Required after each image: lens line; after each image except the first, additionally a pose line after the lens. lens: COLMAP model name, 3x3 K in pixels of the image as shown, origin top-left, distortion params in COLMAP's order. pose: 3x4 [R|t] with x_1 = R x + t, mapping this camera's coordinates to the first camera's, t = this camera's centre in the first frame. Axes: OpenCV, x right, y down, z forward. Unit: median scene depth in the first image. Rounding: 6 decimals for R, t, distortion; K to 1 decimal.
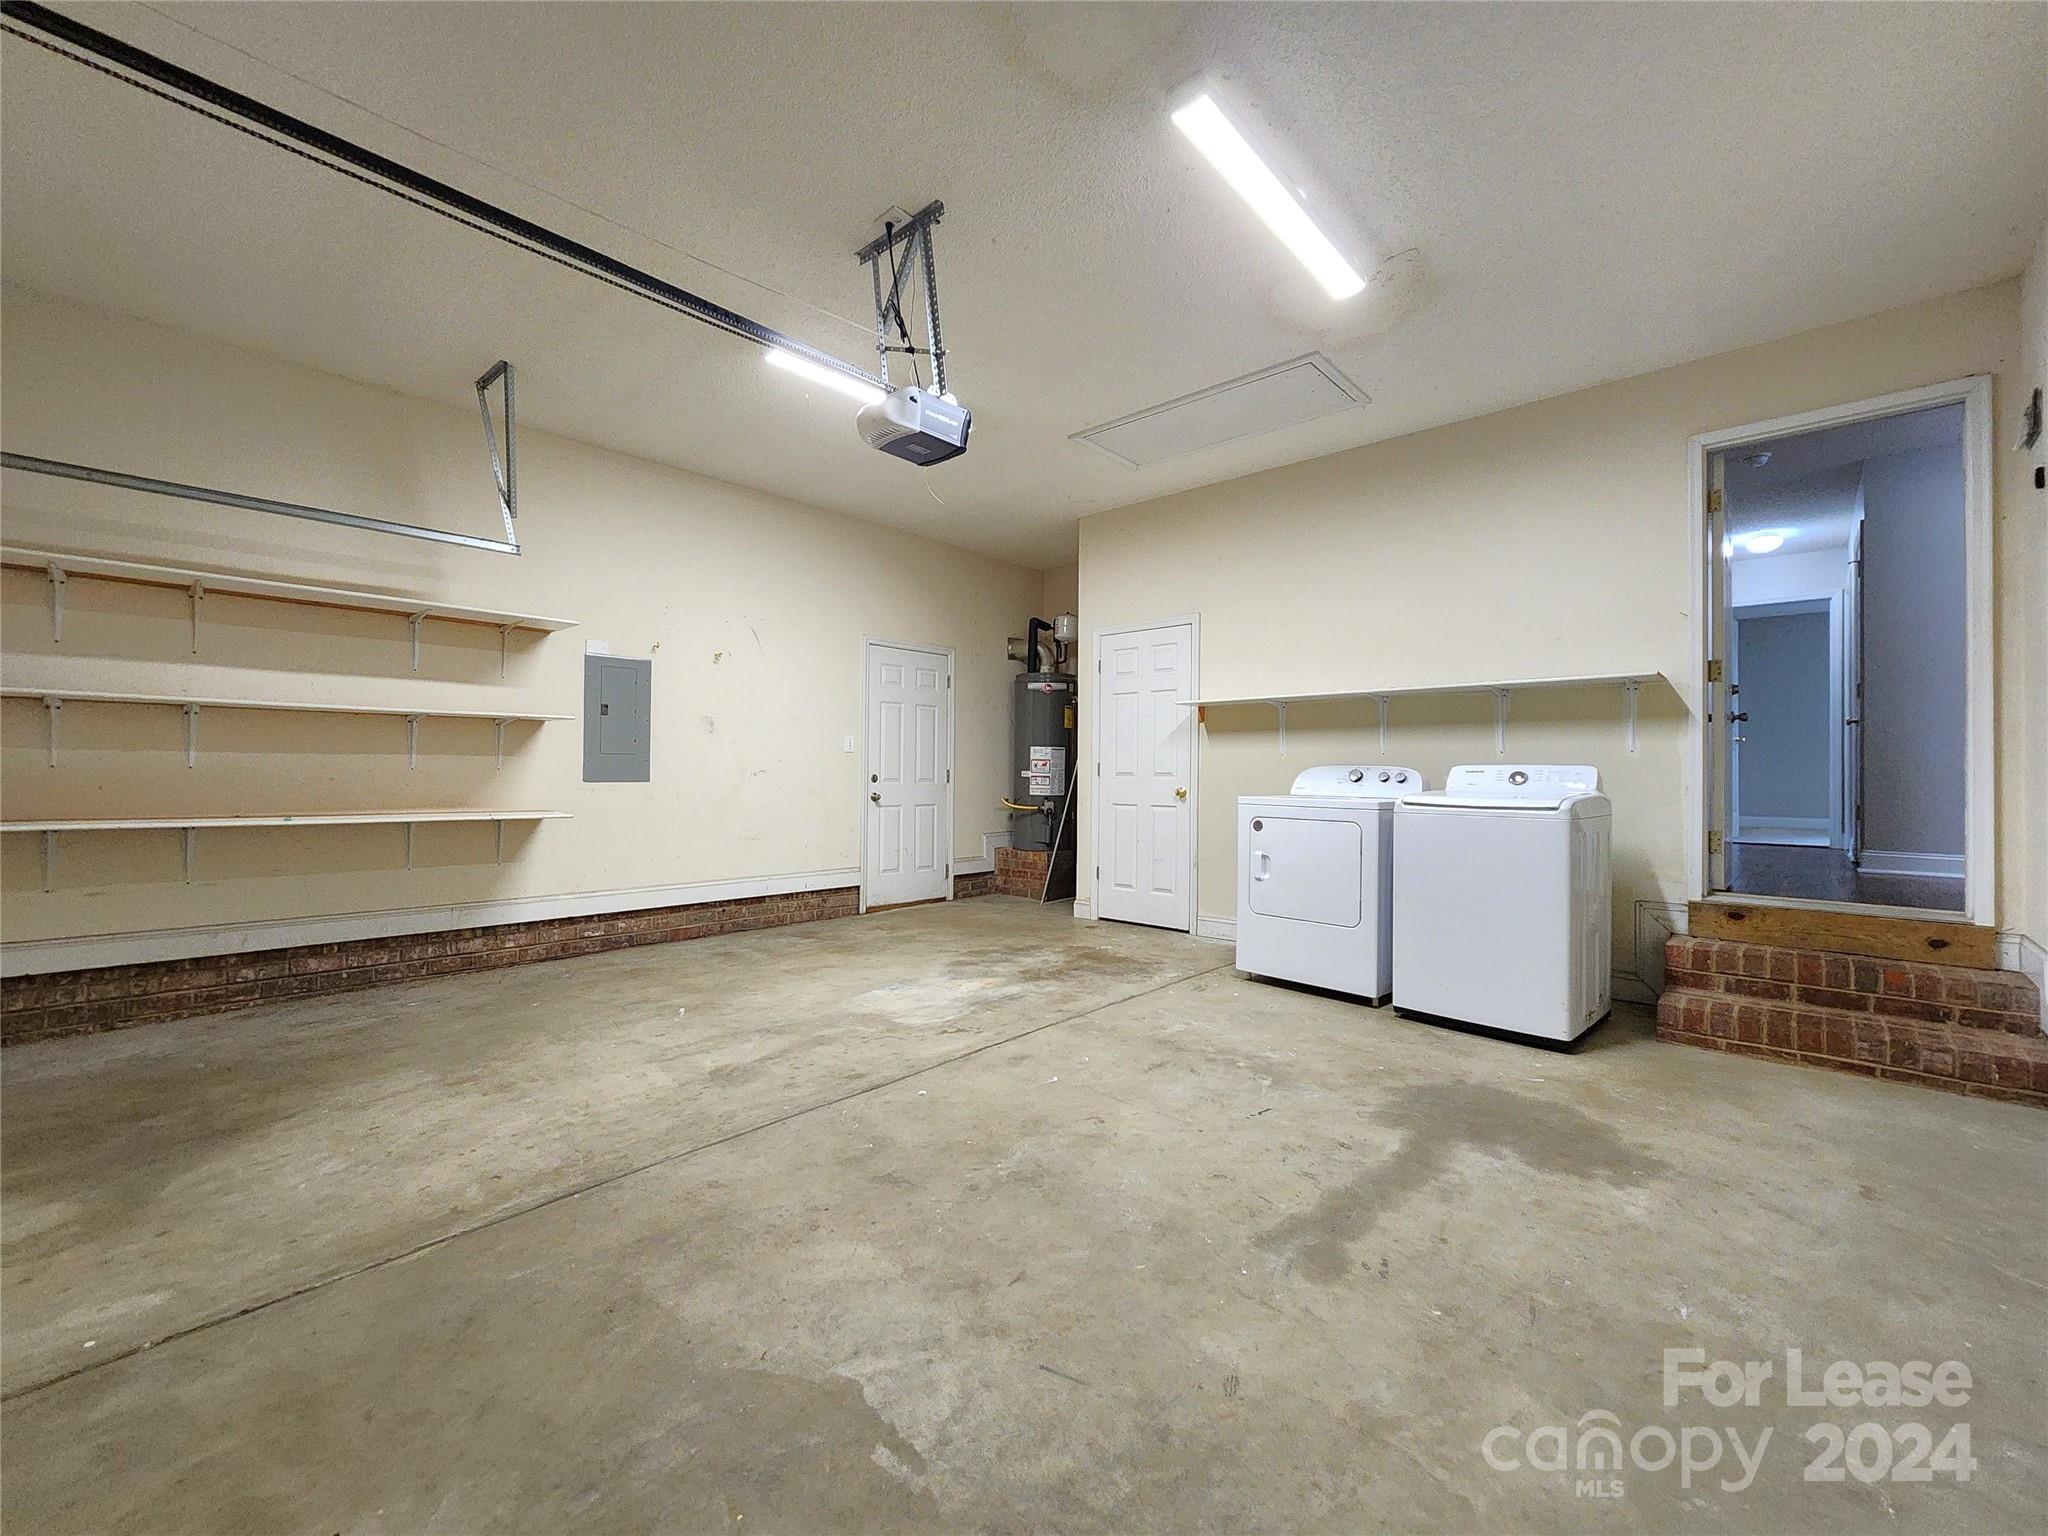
lens RADIAL K [[852.2, 0, 1032.6], [0, 852.2, 763.7], [0, 0, 1]] dist [-0.000483, 0.000233]
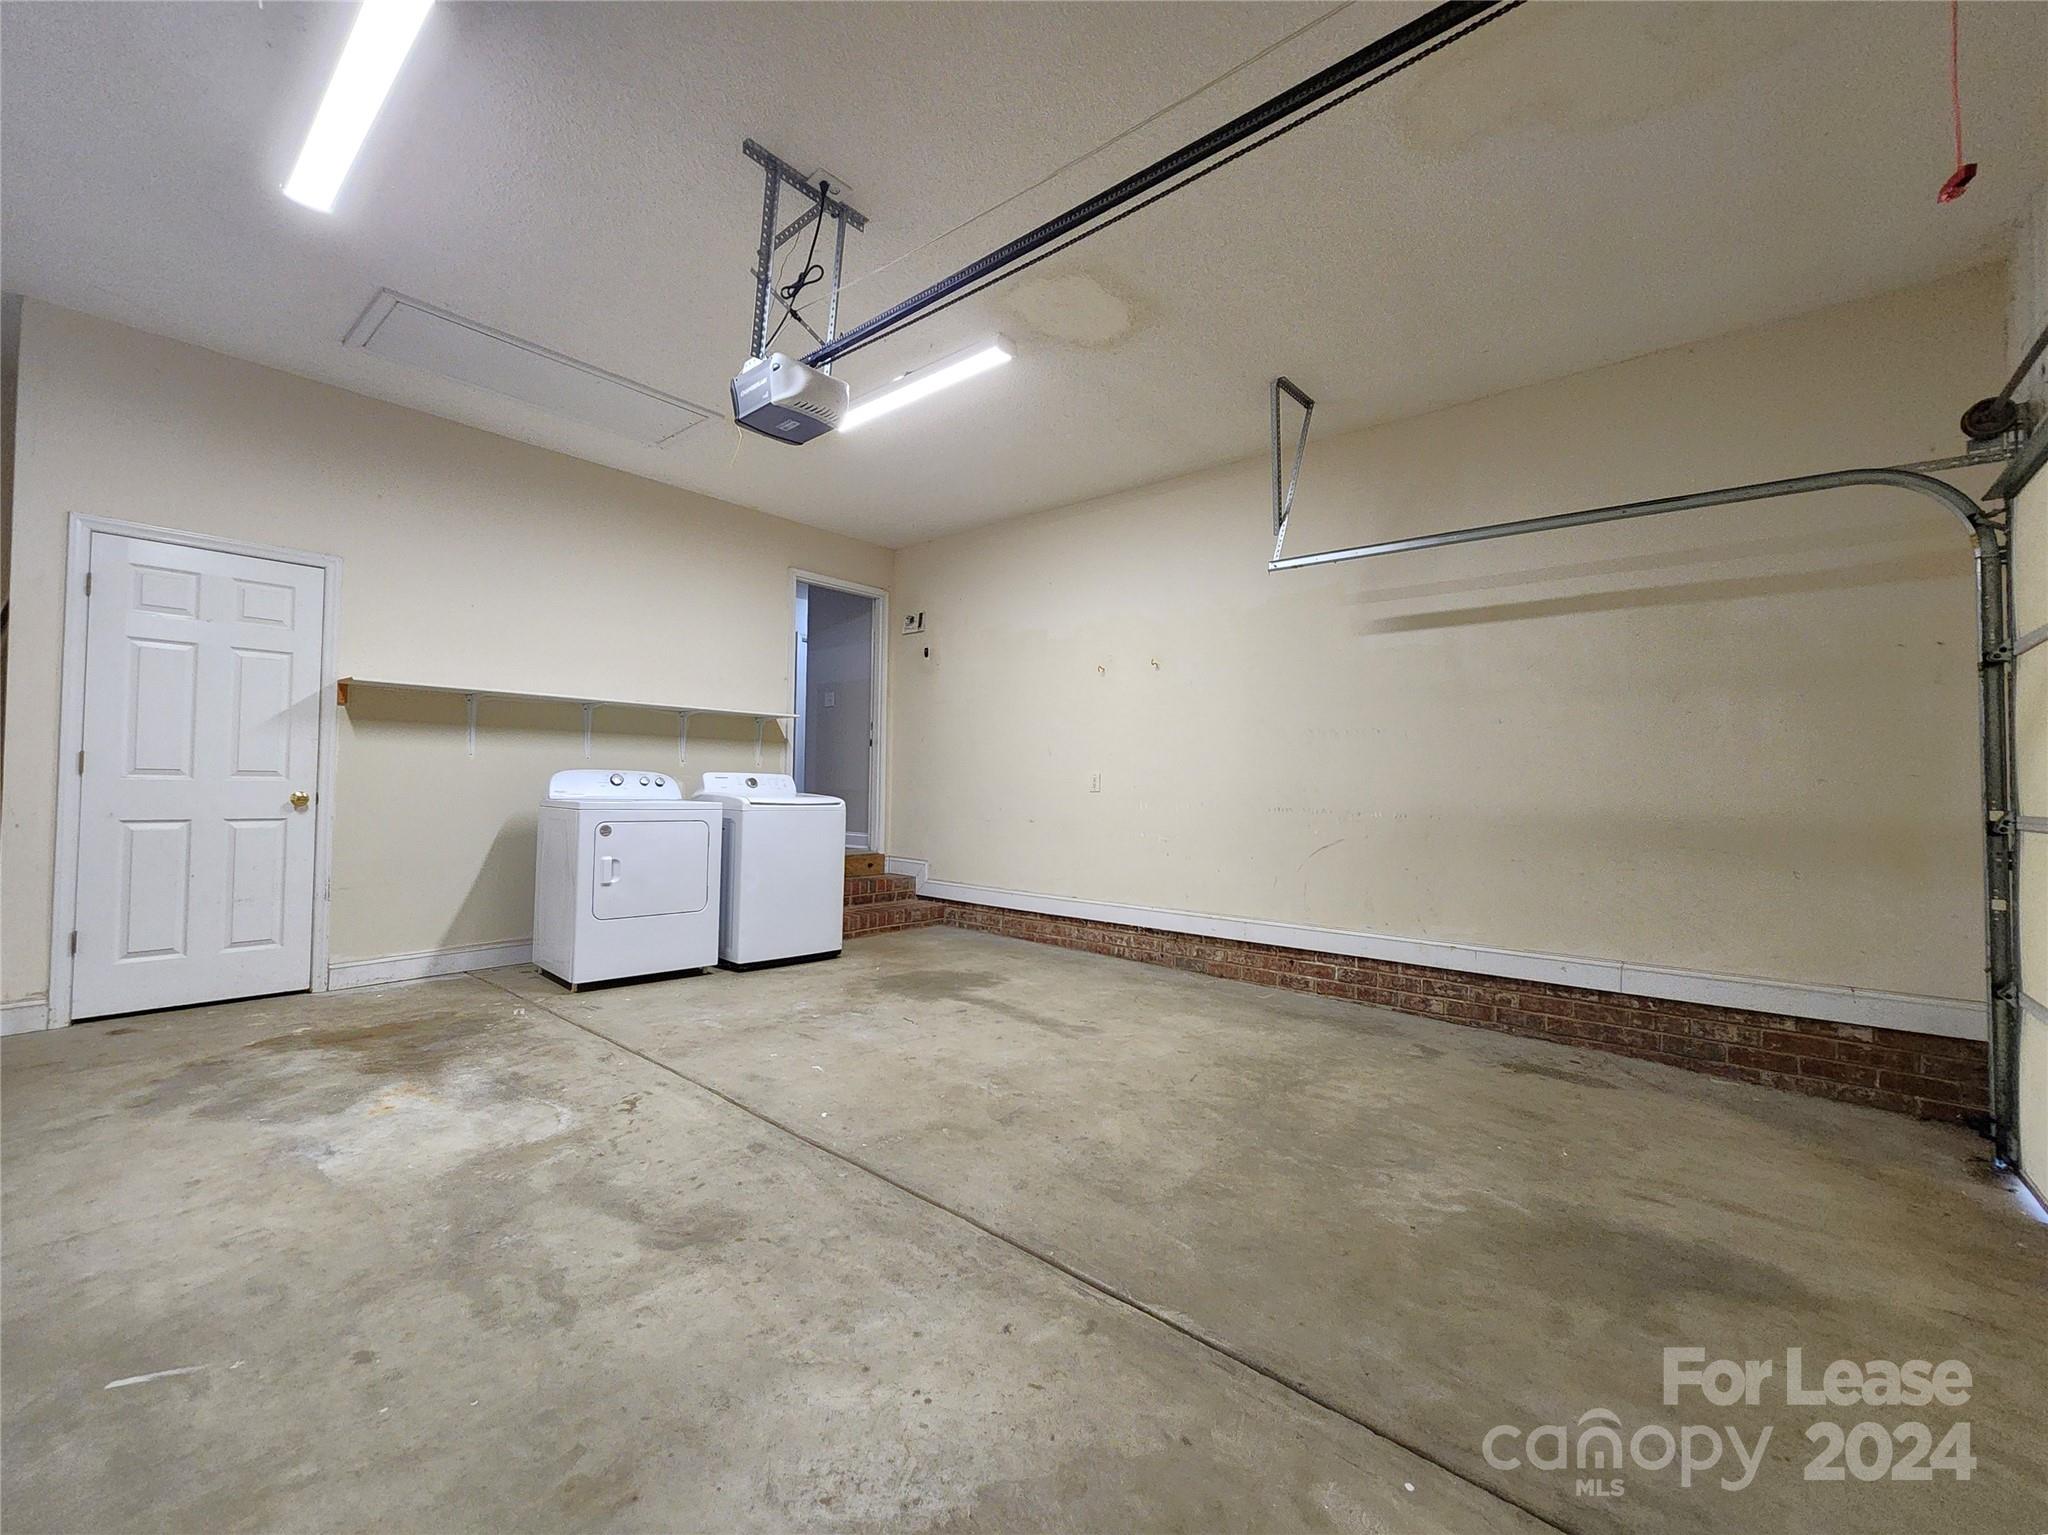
lens RADIAL K [[852.2, 0, 1029.6], [0, 852.2, 767.0], [0, 0, 1]] dist [-0.000483, 0.000233]
pose [[-0.042782, 0.014339, 0.998982, -0.962147], [-0.030535, 0.999411, -0.015653, -0.001058], [-0.998618, -0.031174, -0.042319, 0.709993]]
